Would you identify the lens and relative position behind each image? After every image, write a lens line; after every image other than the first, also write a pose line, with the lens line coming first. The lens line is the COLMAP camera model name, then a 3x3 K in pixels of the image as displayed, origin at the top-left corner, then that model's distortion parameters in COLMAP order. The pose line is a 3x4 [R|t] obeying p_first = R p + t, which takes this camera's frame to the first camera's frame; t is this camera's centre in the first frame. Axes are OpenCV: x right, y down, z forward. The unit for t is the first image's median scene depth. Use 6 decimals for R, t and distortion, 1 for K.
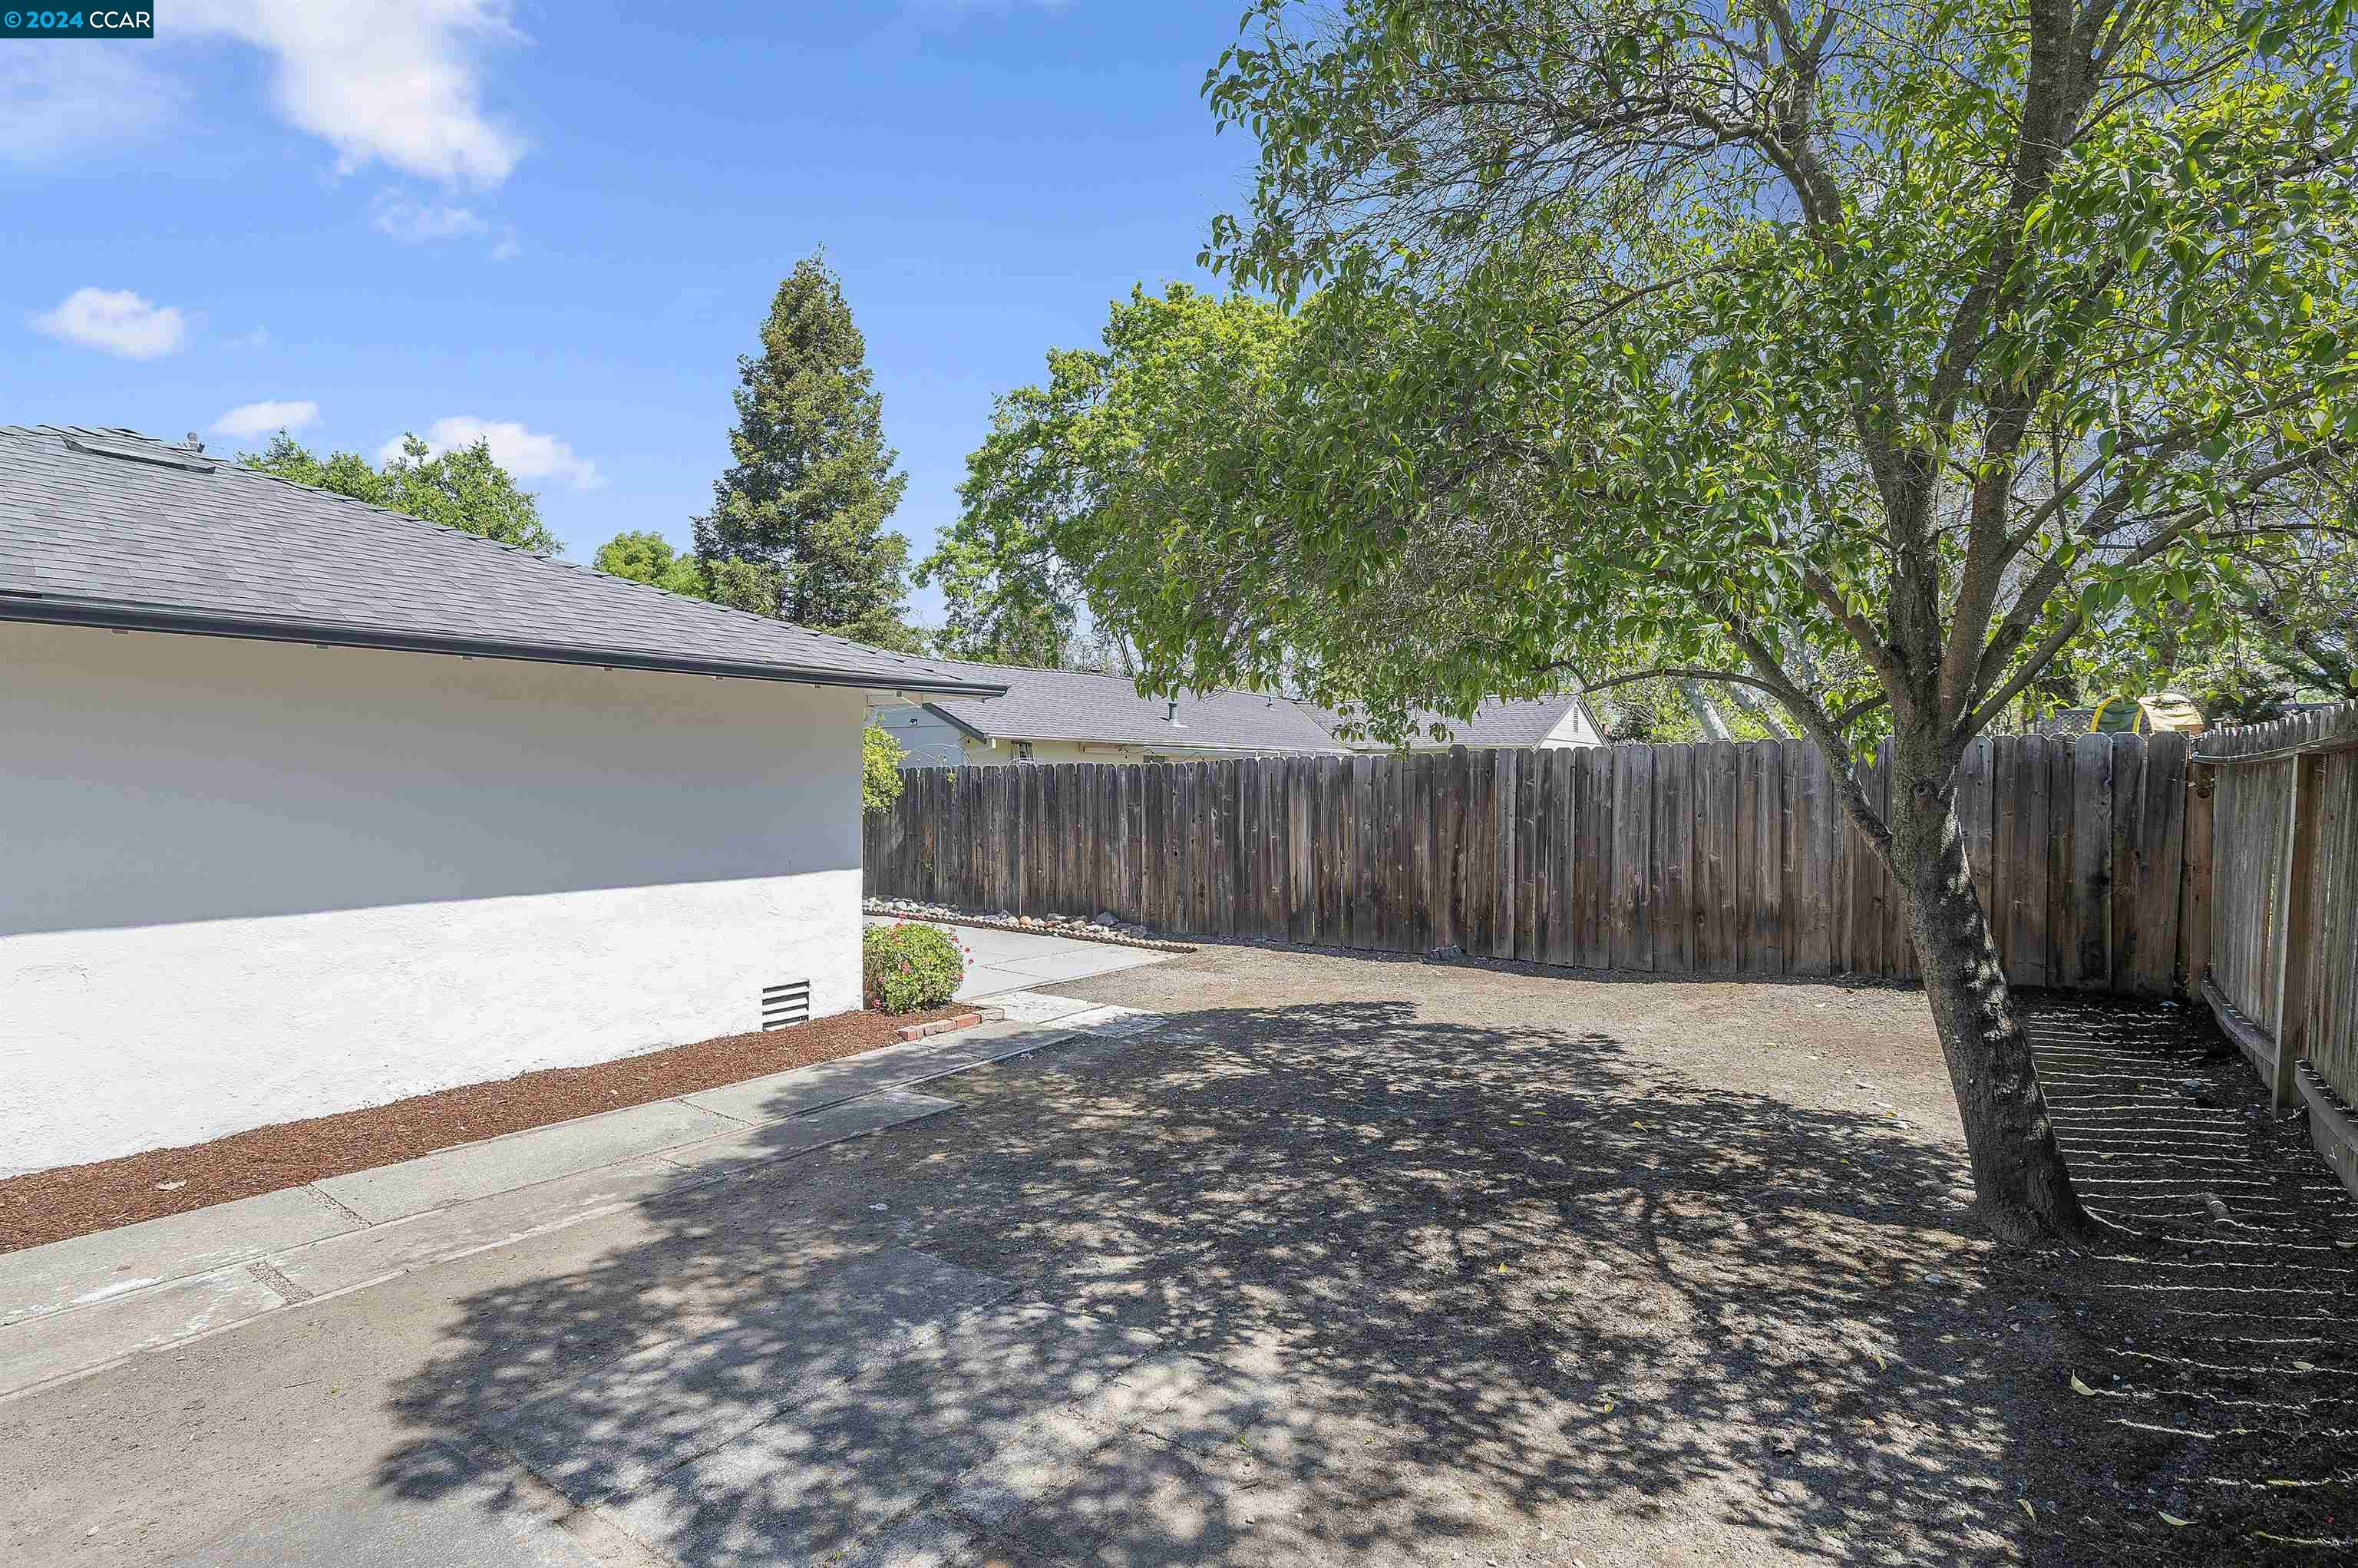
lens RADIAL K [[1093.9, 0, 1187.1], [0, 1093.9, 774.6], [0, 0, 1]] dist [0.002405, 0.001159]
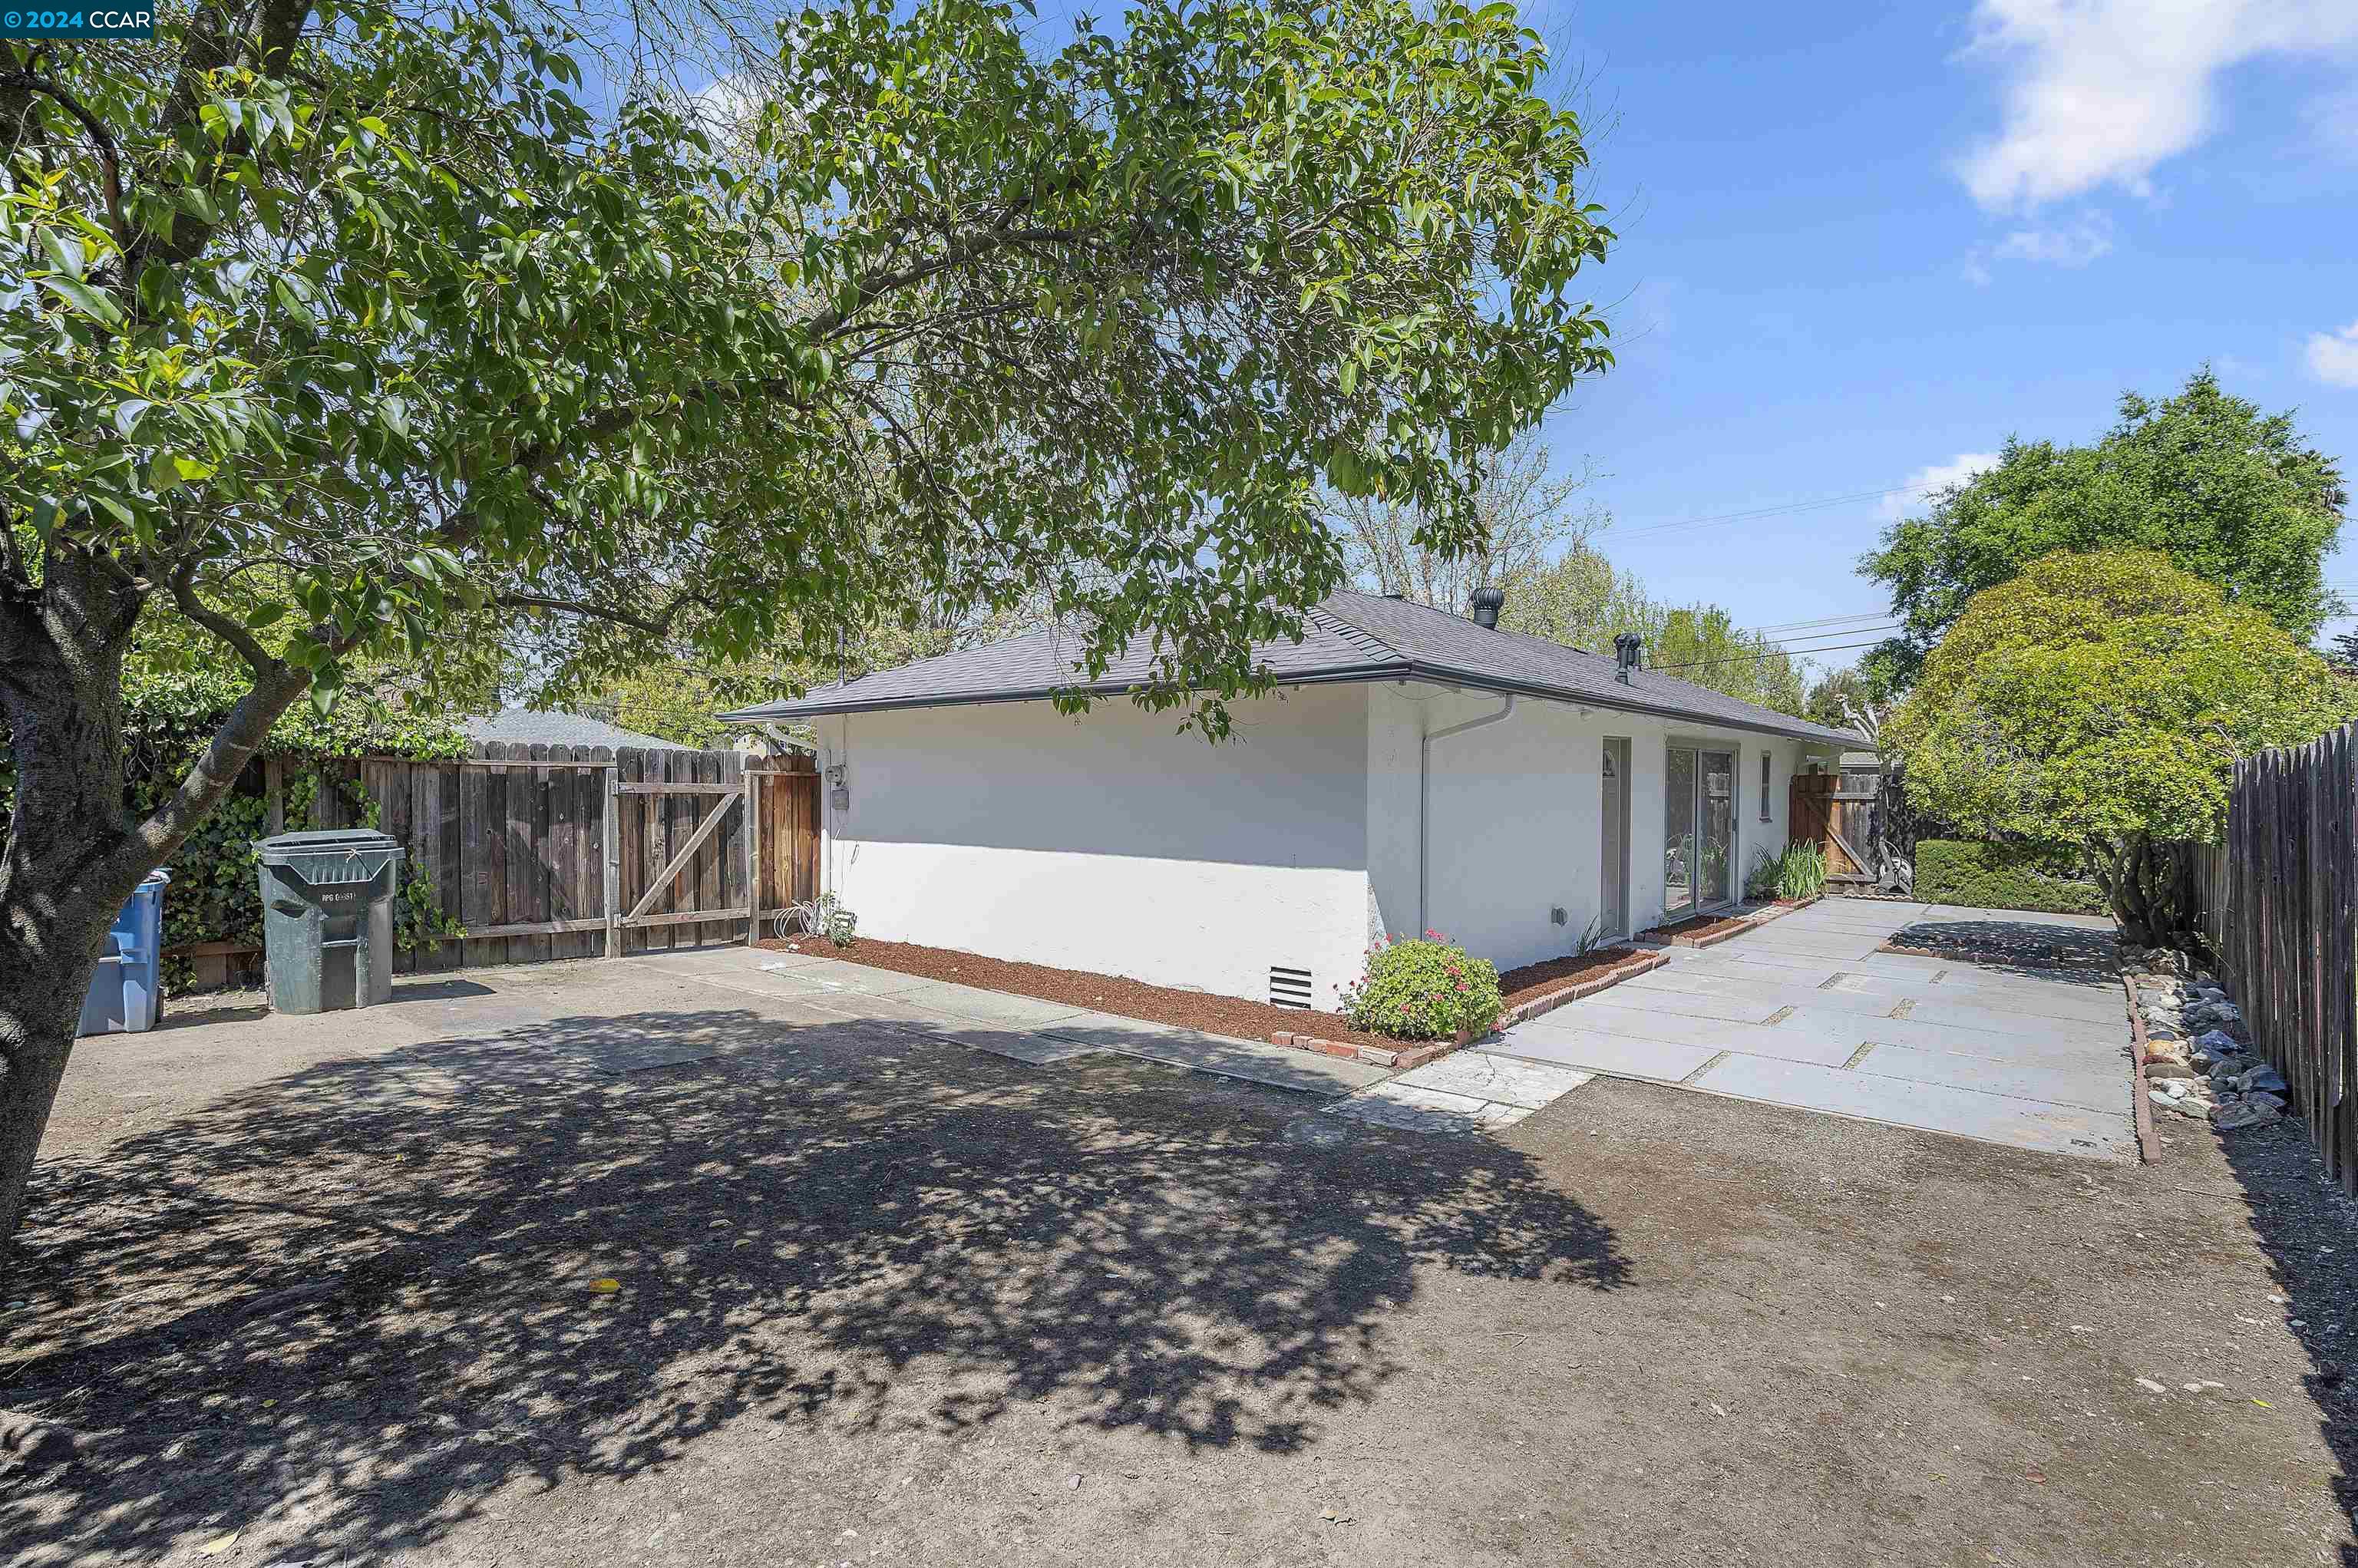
lens RADIAL K [[1115.9, 0, 1179.0], [0, 1115.9, 784.0], [0, 0, 1]] dist [0.001410, -0.000471]
pose [[-0.047874, -0.002872, -0.998849, 1.295996], [-0.003281, 0.999991, -0.002718, 0.023771], [0.998848, 0.003147, -0.047883, 1.668084]]
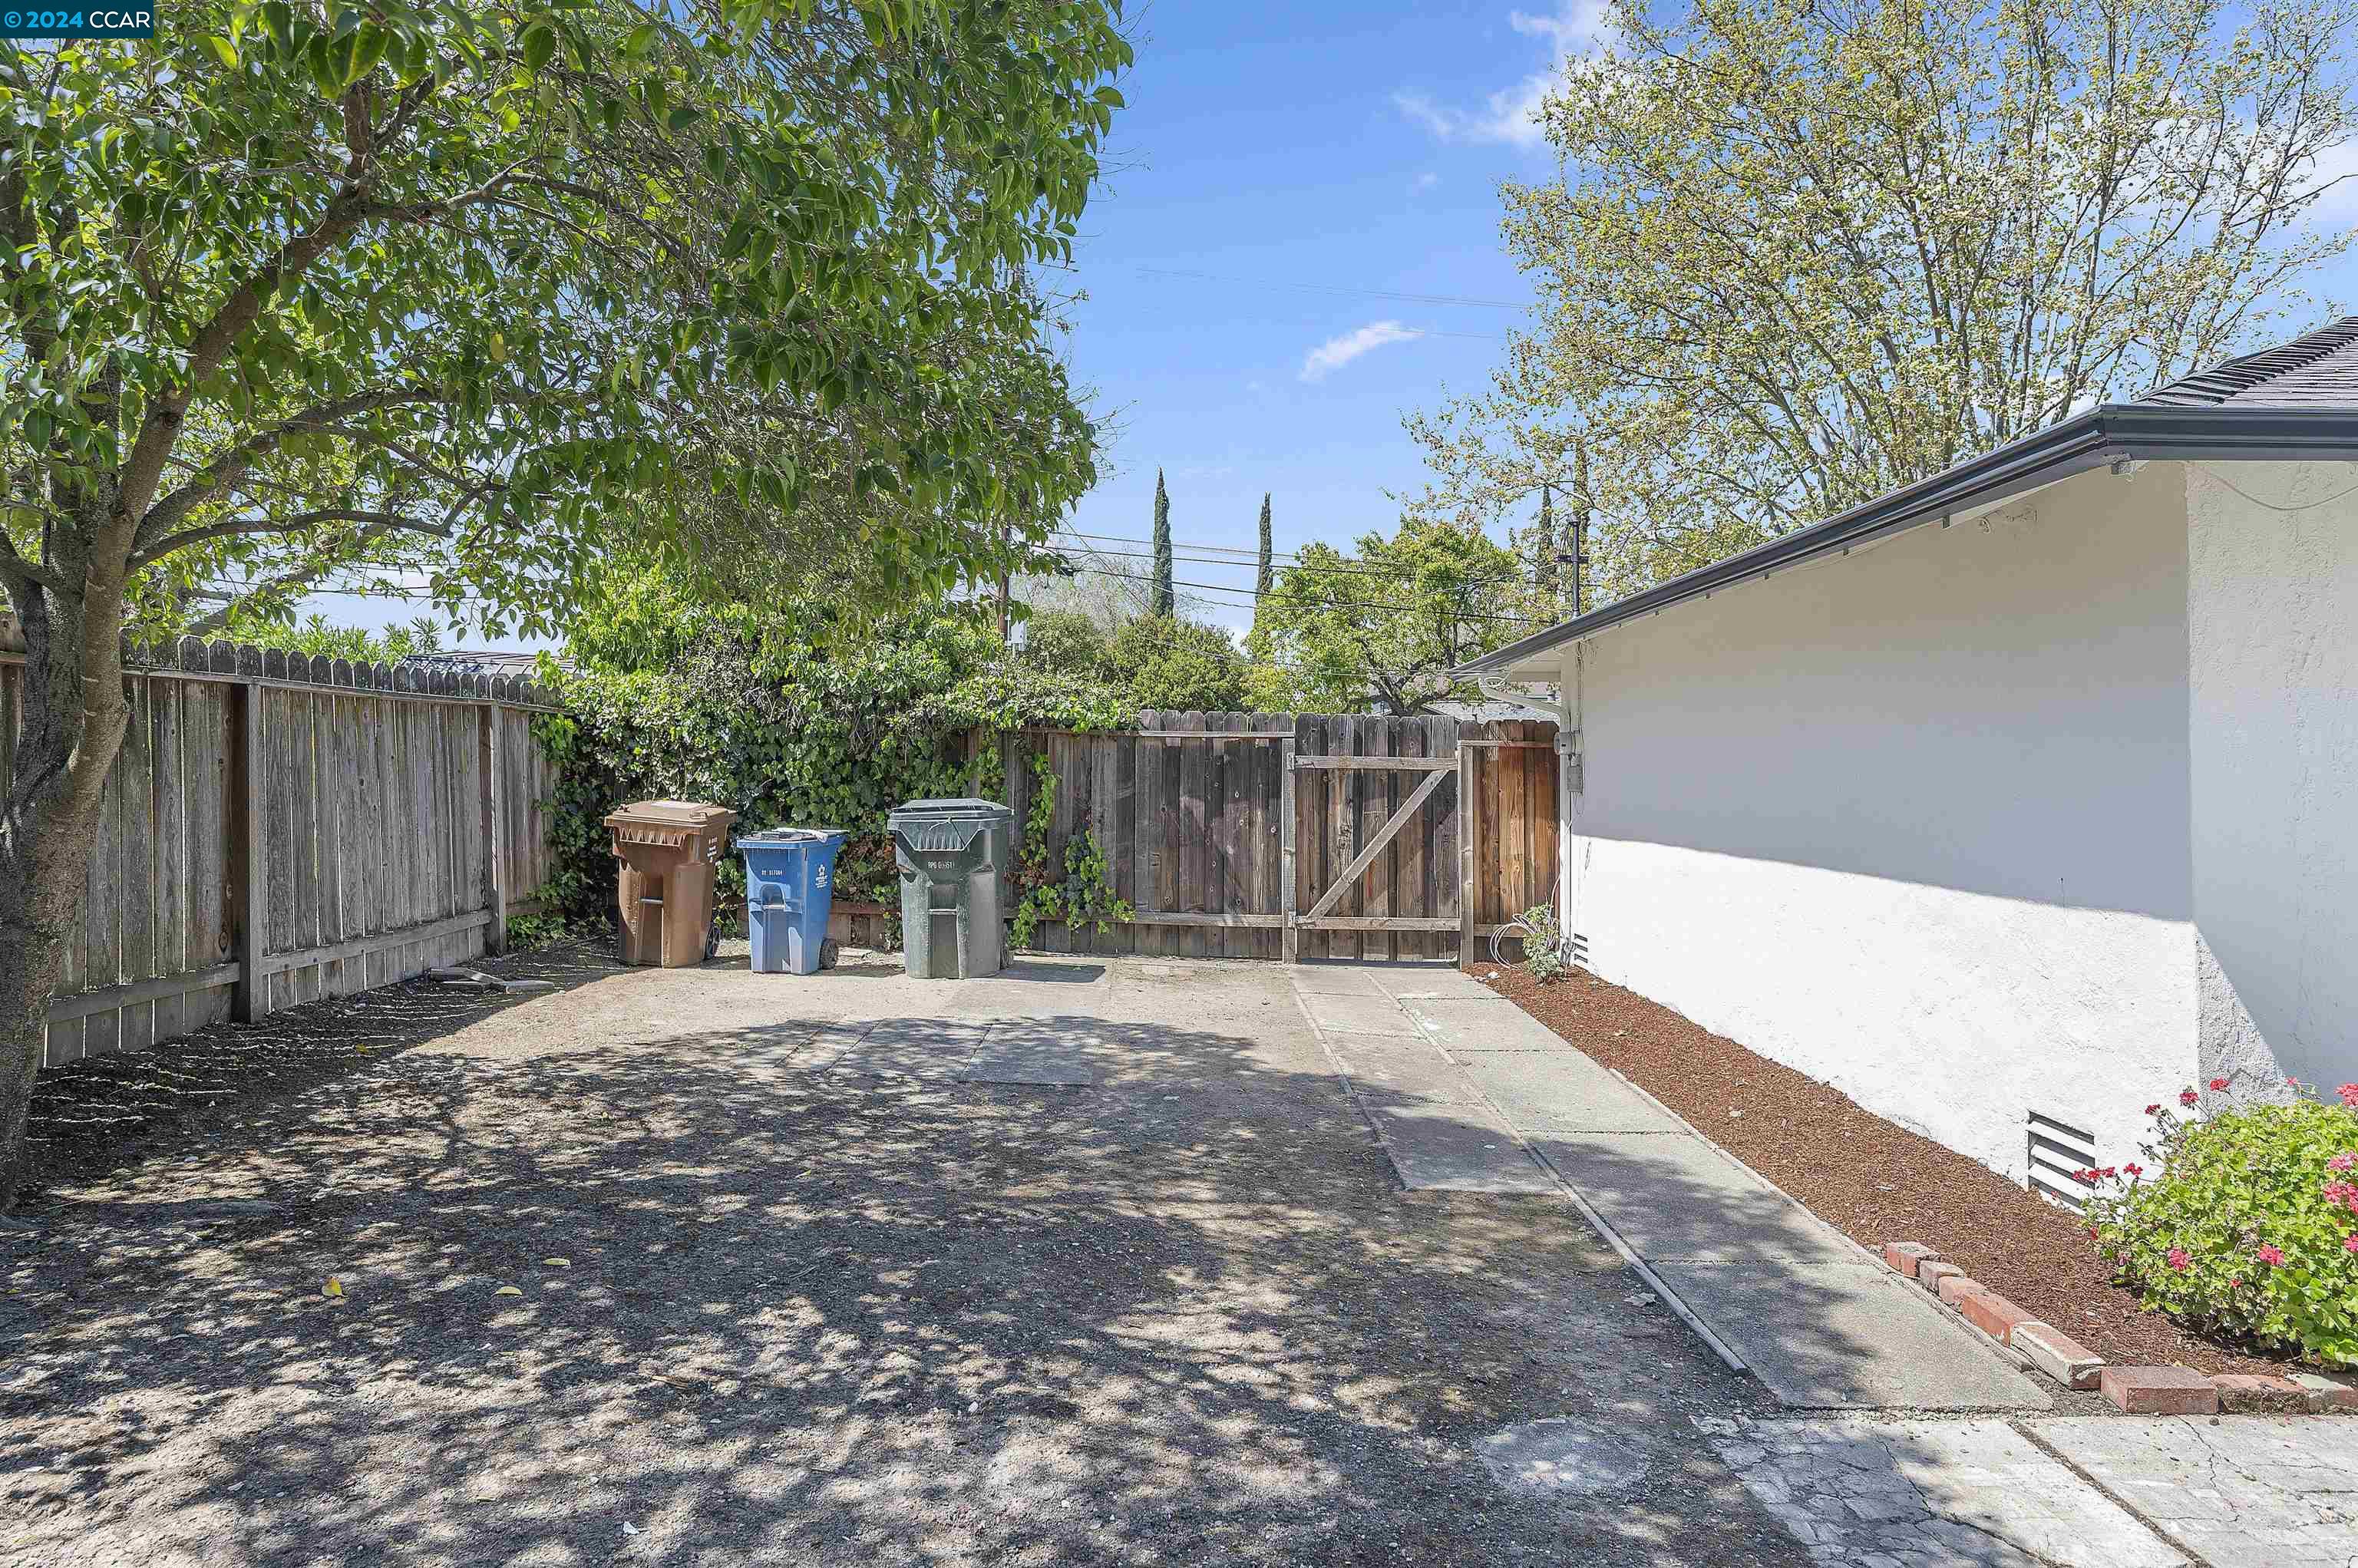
lens RADIAL K [[1376.2, 0, 1179.0], [0, 1376.2, 784.0], [0, 0, 1]] dist [0.001183, -0.000427]
pose [[-0.798589, -0.003179, -0.601868, 0.599457], [-0.006307, 0.999975, 0.003087, 0.064409], [0.601843, 0.006261, -0.798590, 2.229282]]
